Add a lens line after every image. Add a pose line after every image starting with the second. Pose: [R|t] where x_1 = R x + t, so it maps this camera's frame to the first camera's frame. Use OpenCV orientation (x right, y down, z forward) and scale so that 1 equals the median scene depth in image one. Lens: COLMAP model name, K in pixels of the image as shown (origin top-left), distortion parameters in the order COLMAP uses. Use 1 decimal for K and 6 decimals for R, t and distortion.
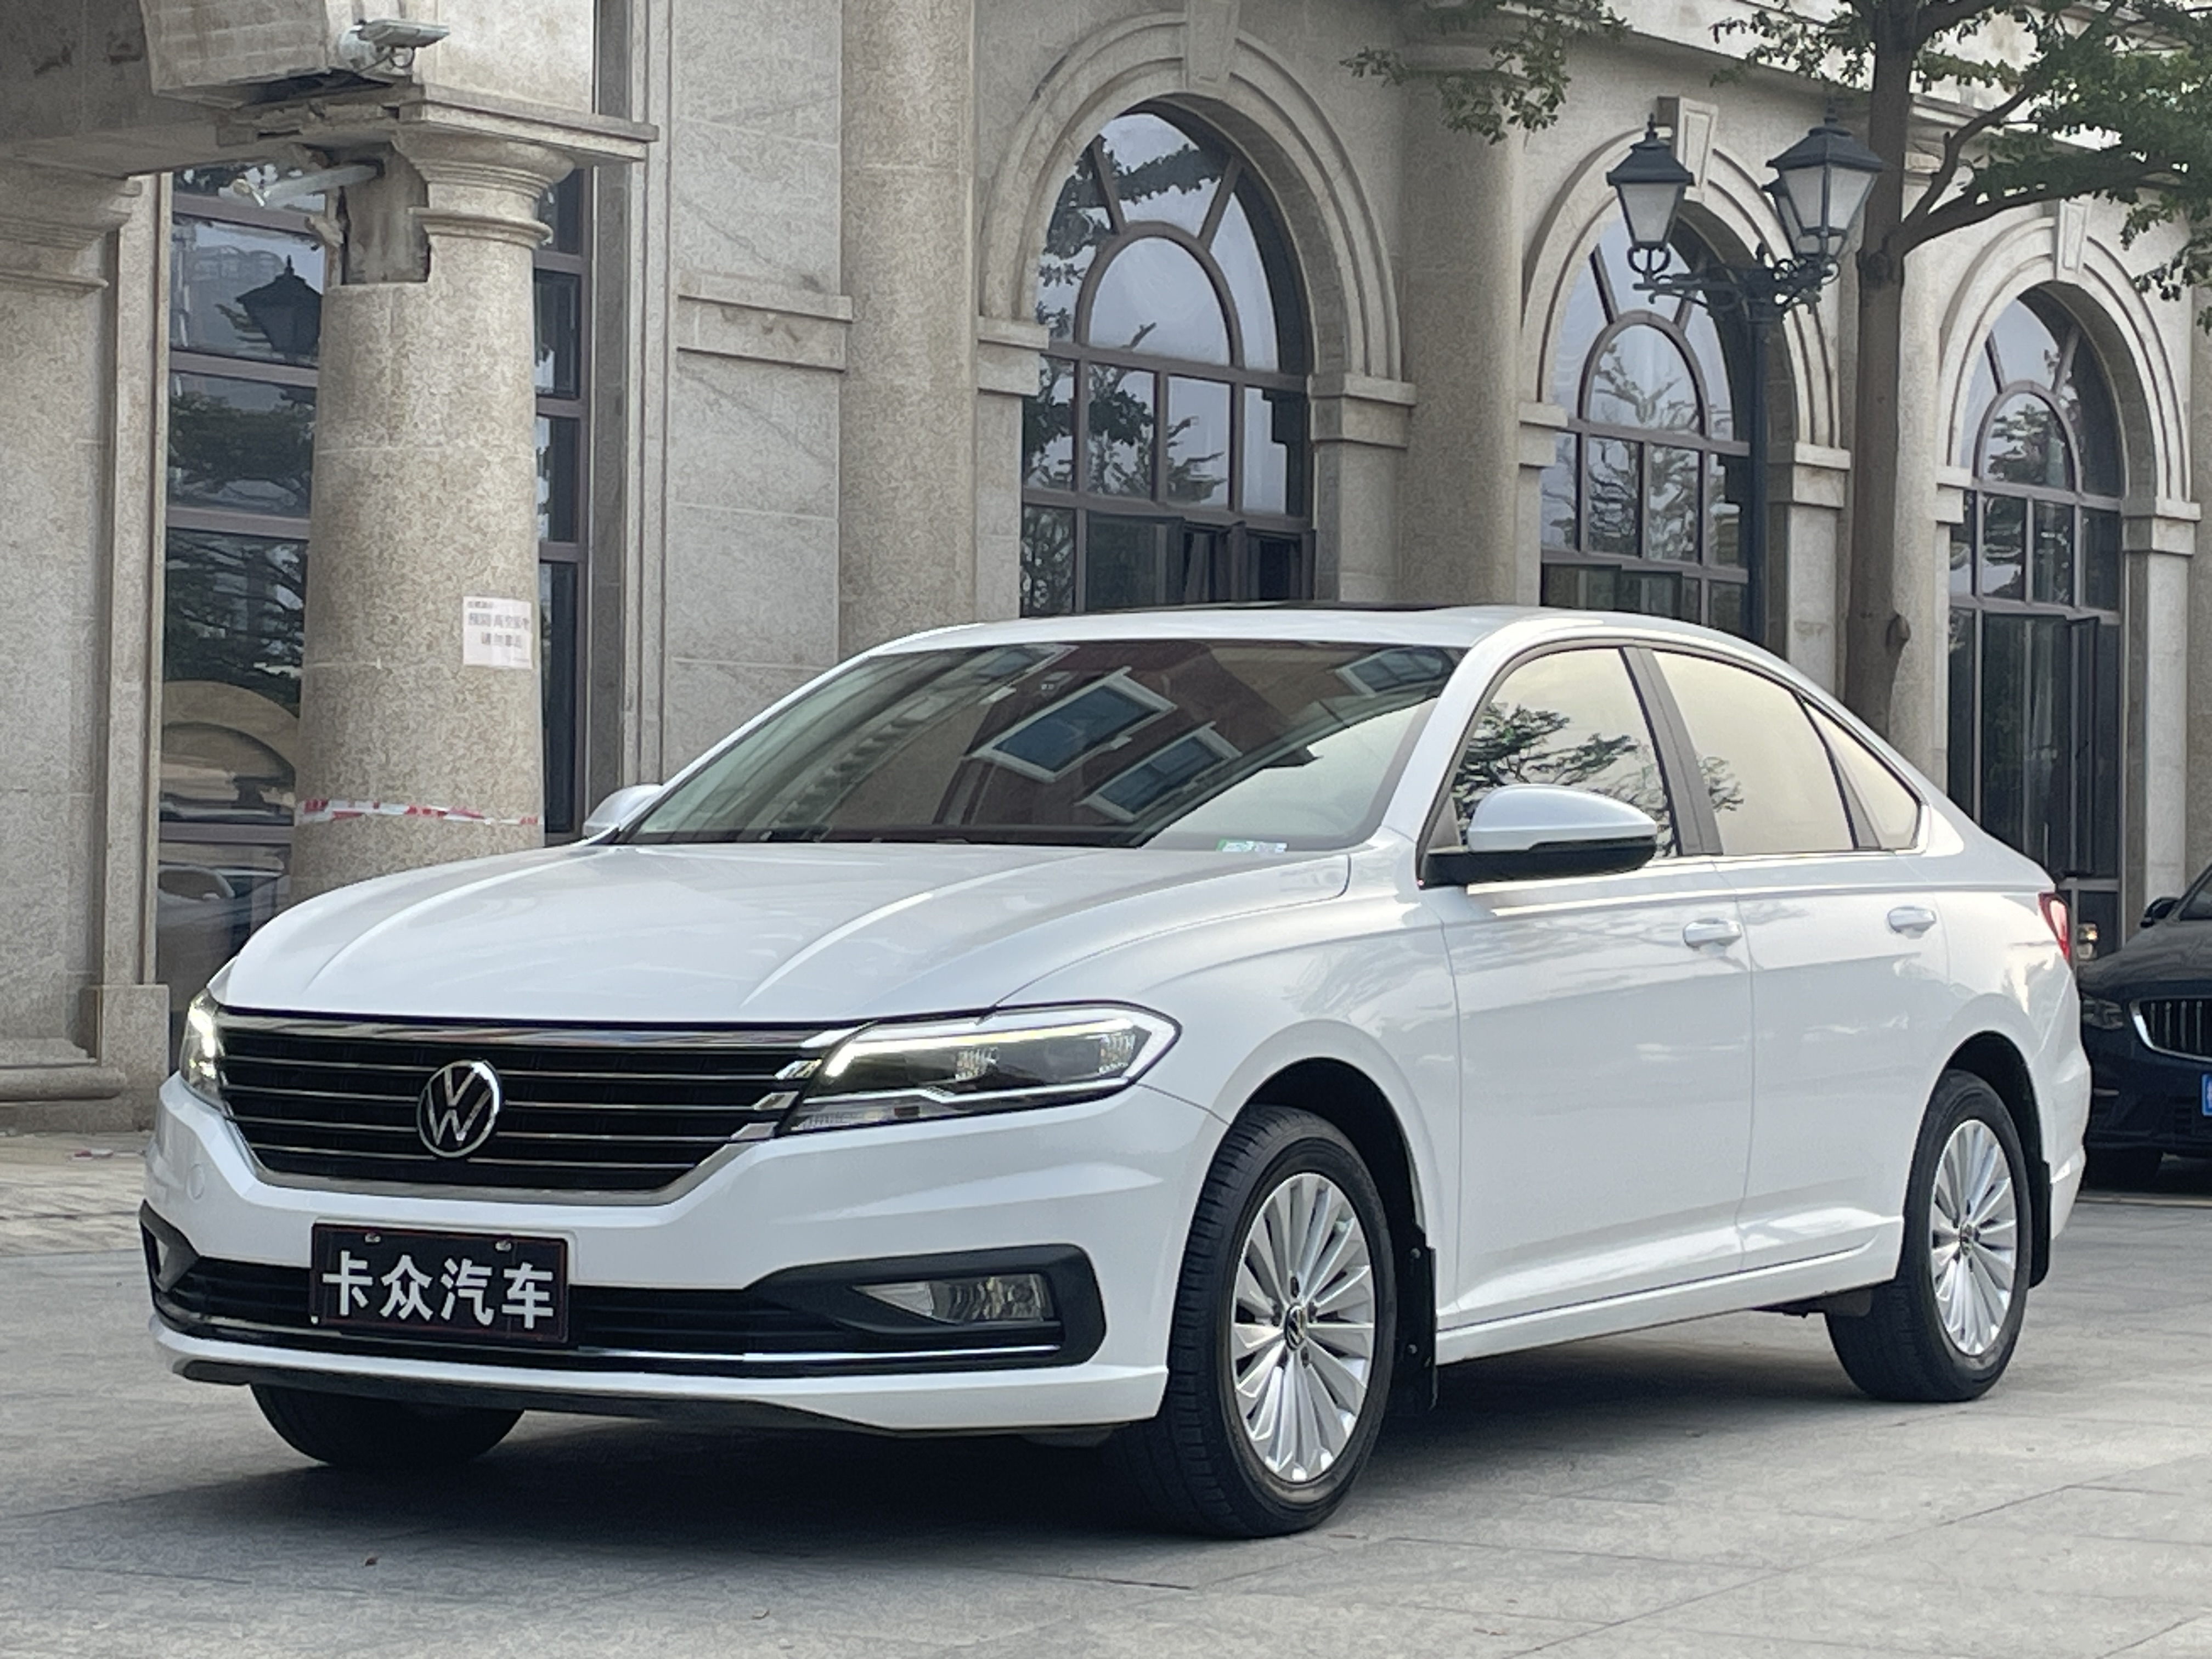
lens RADIAL K [[5095.4, 0, 1112.4], [0, 5095.4, 827.8], [0, 0, 1]] dist [0.218794, 0.000000]
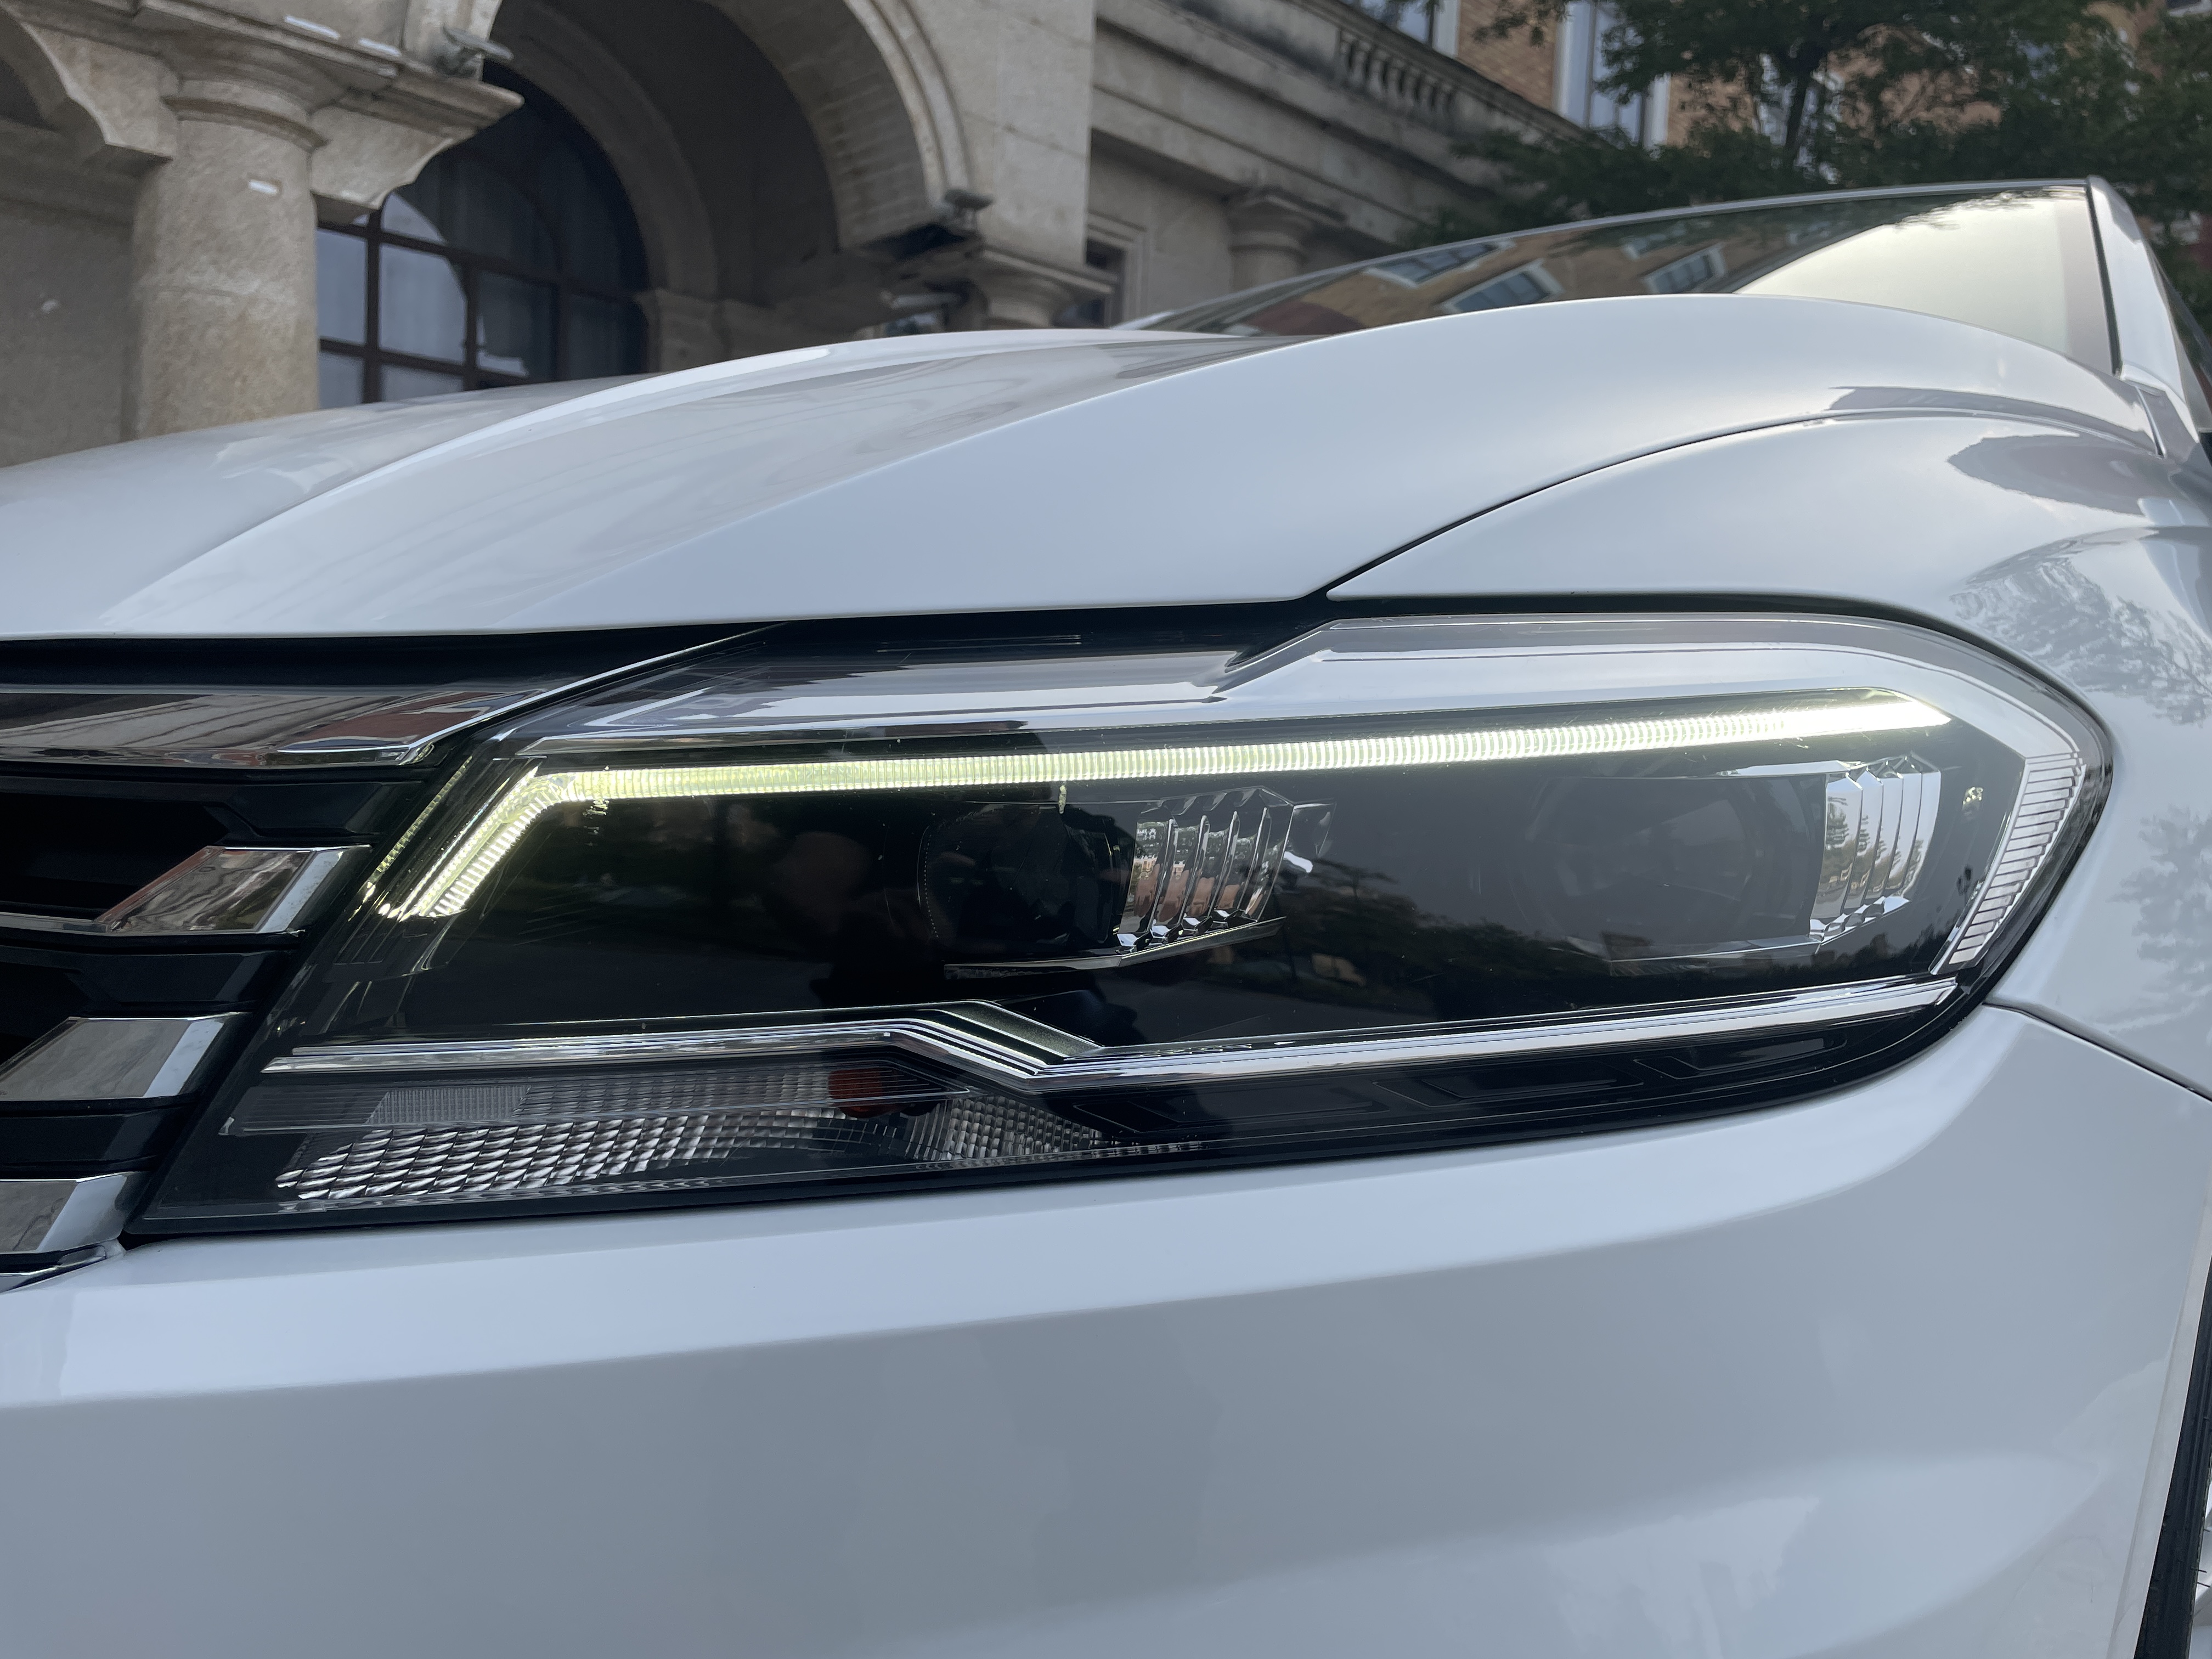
lens RADIAL K [[1675.9, 0, 1101.5], [0, 1675.9, 836.6], [0, 0, 1]] dist [0.060175, -0.082026]
pose [[0.989968, 0.031141, -0.137815, -0.016114], [-0.022001, 0.997487, 0.067351, 0.029105], [0.139566, -0.063644, 0.988165, 0.677774]]
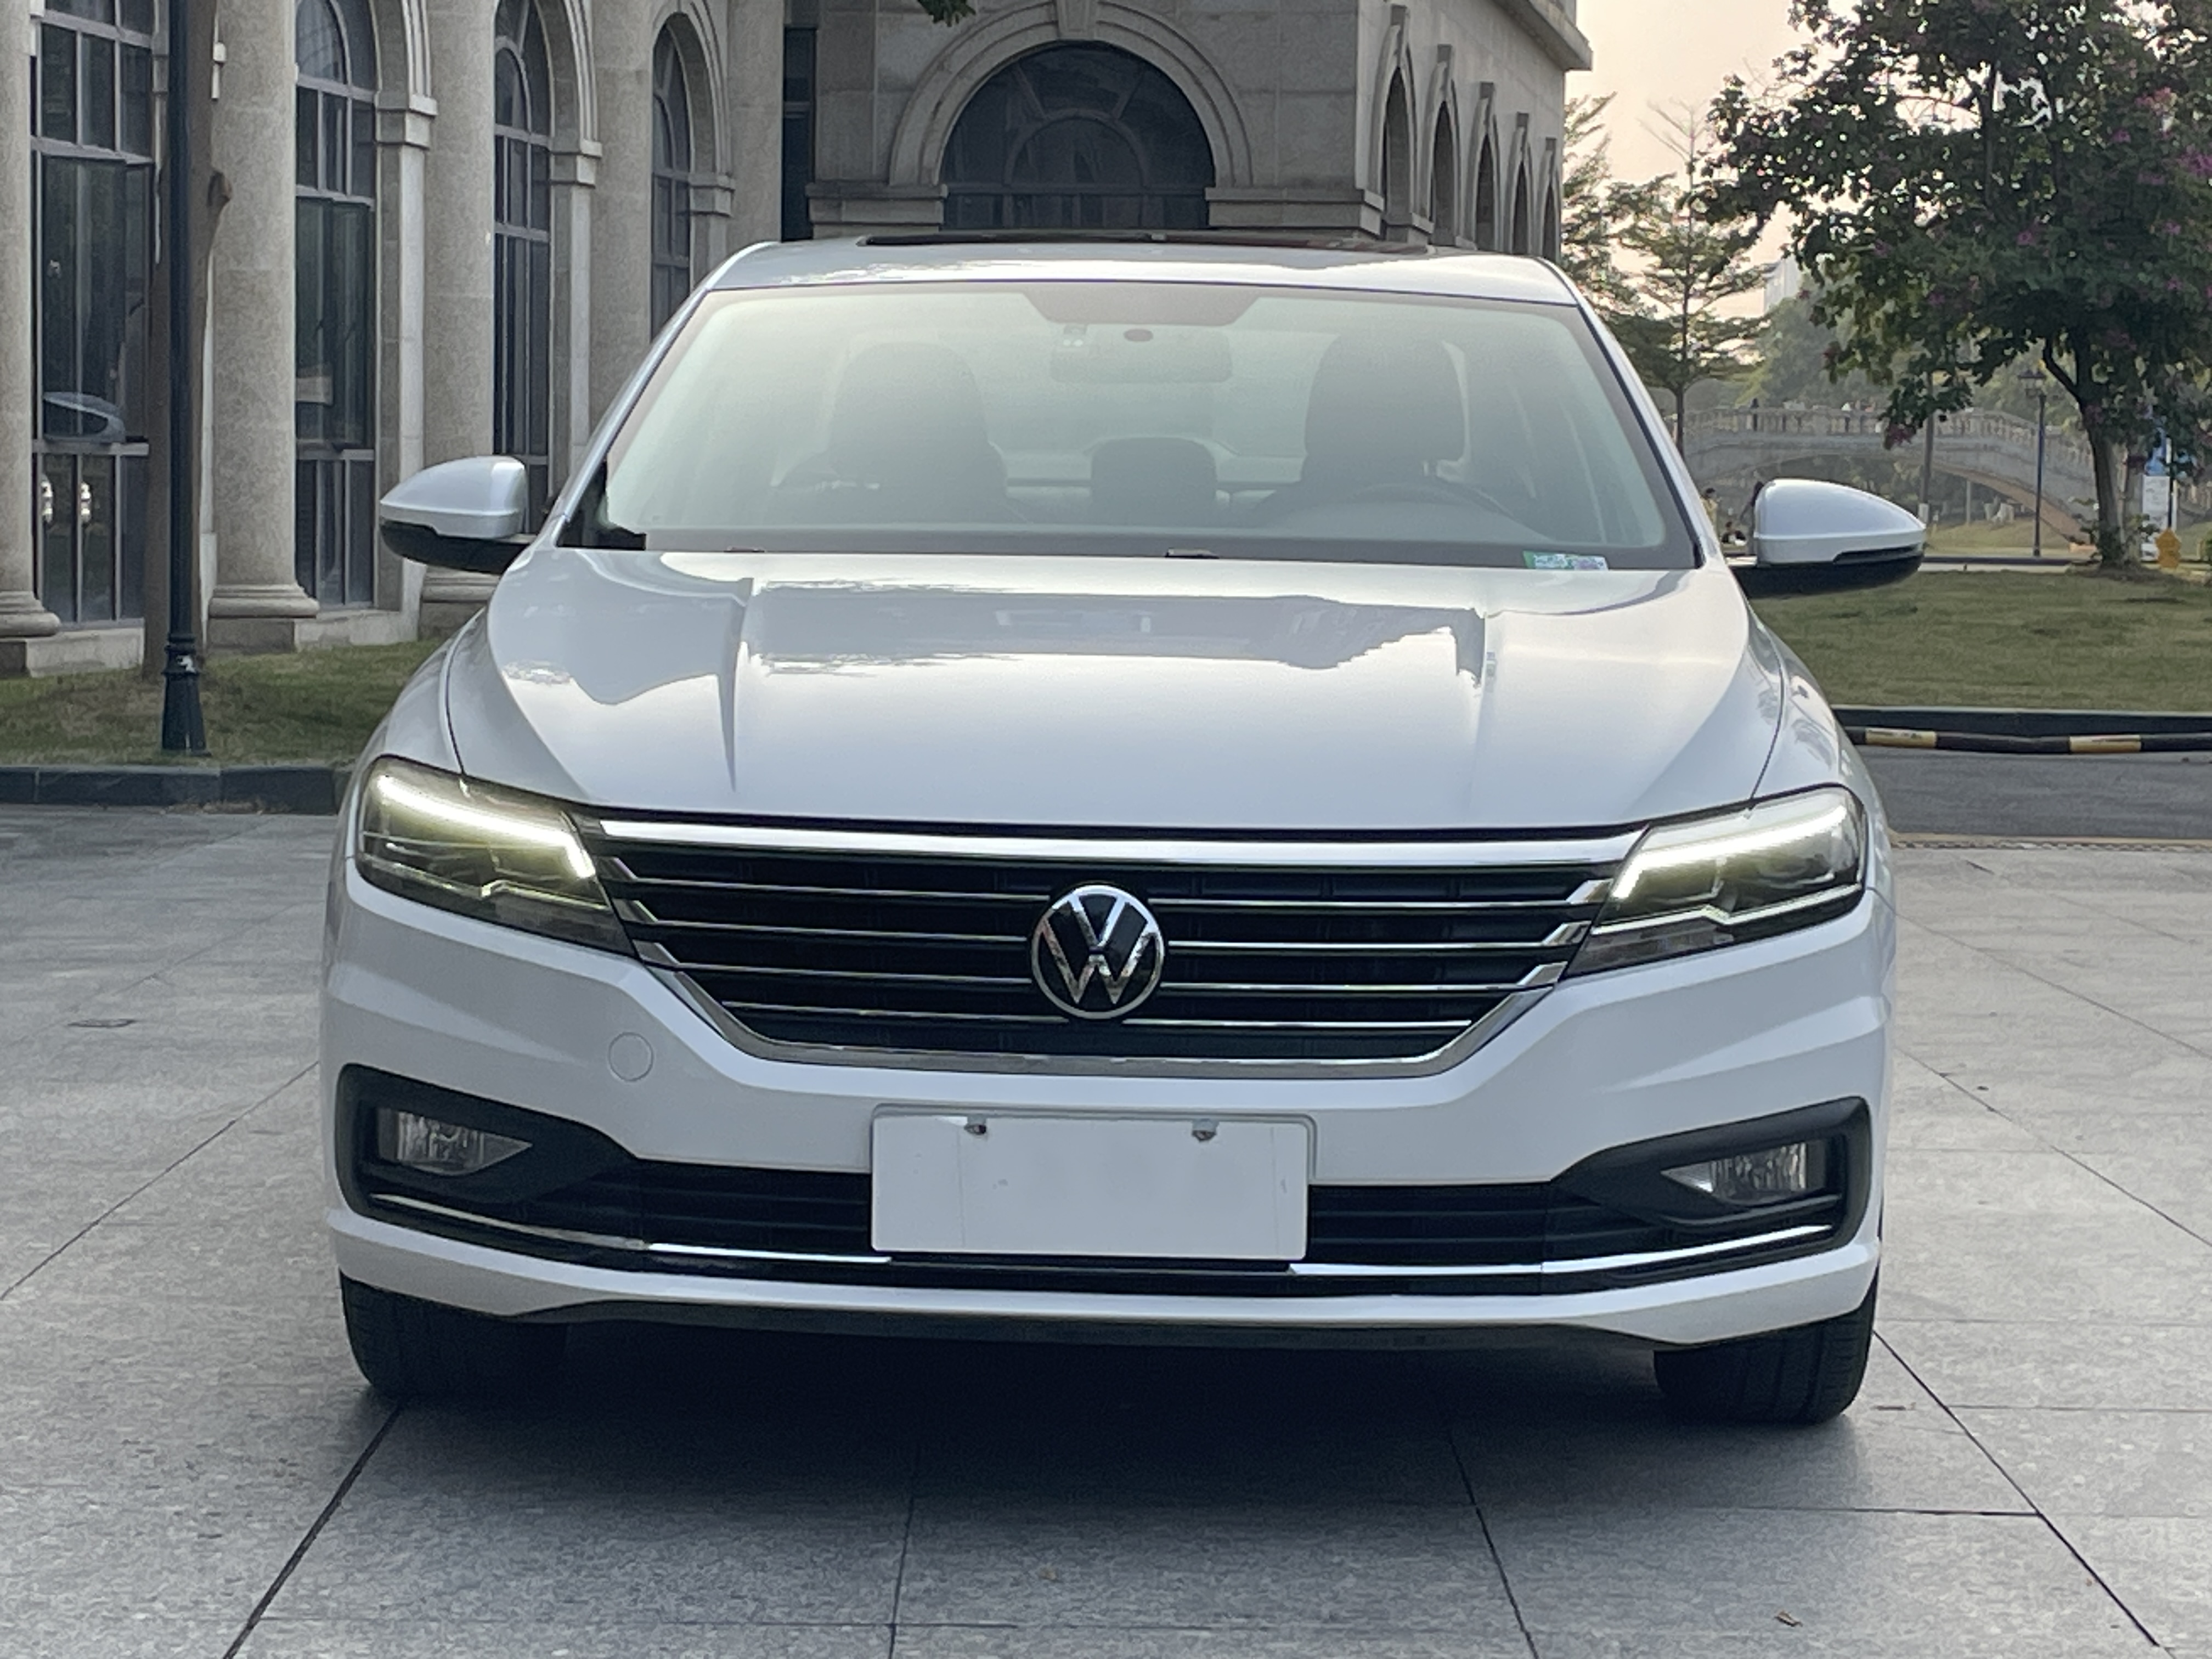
lens RADIAL K [[5095.4, 0, 1101.7], [0, 5095.4, 831.1], [0, 0, 1]] dist [0.218794, 0.000000]
pose [[0.876548, -0.032126, 0.480241, -0.354014], [-0.012909, 0.995842, 0.090180, -0.021343], [-0.481141, -0.085247, 0.872488, 0.264599]]
